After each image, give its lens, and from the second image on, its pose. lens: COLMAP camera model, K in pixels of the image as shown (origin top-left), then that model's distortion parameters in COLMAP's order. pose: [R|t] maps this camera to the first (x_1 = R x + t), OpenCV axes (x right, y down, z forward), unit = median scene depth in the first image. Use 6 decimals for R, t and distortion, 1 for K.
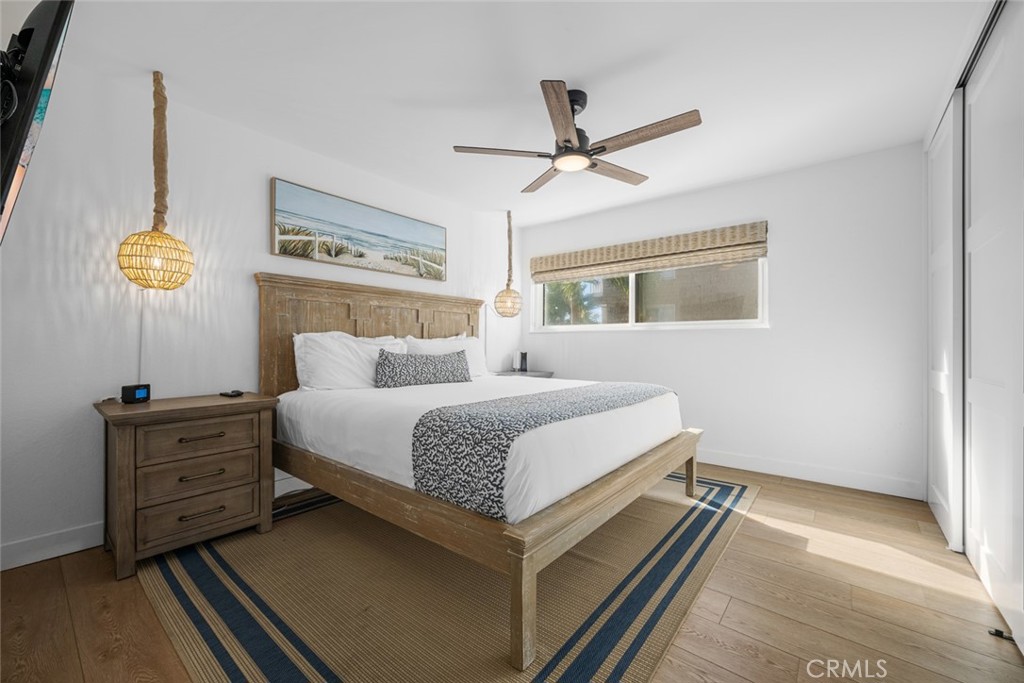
lens RADIAL K [[409.0, 0, 512.0], [0, 409.0, 341.5], [0, 0, 1]] dist [0.001324, 0.000064]
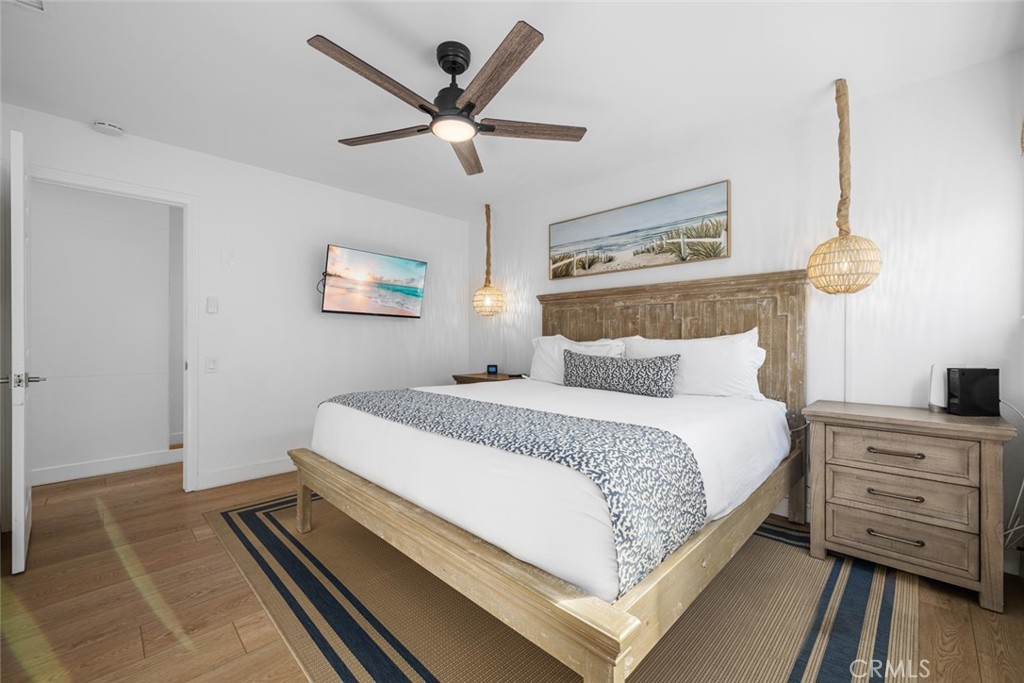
lens RADIAL K [[409.0, 0, 512.0], [0, 409.0, 341.5], [0, 0, 1]] dist [0.001324, 0.000064]
pose [[-0.099969, -0.005560, -0.994975, 0.635335], [-0.002185, 0.999983, -0.005369, 0.002761], [0.994988, 0.001637, -0.099979, 0.789232]]
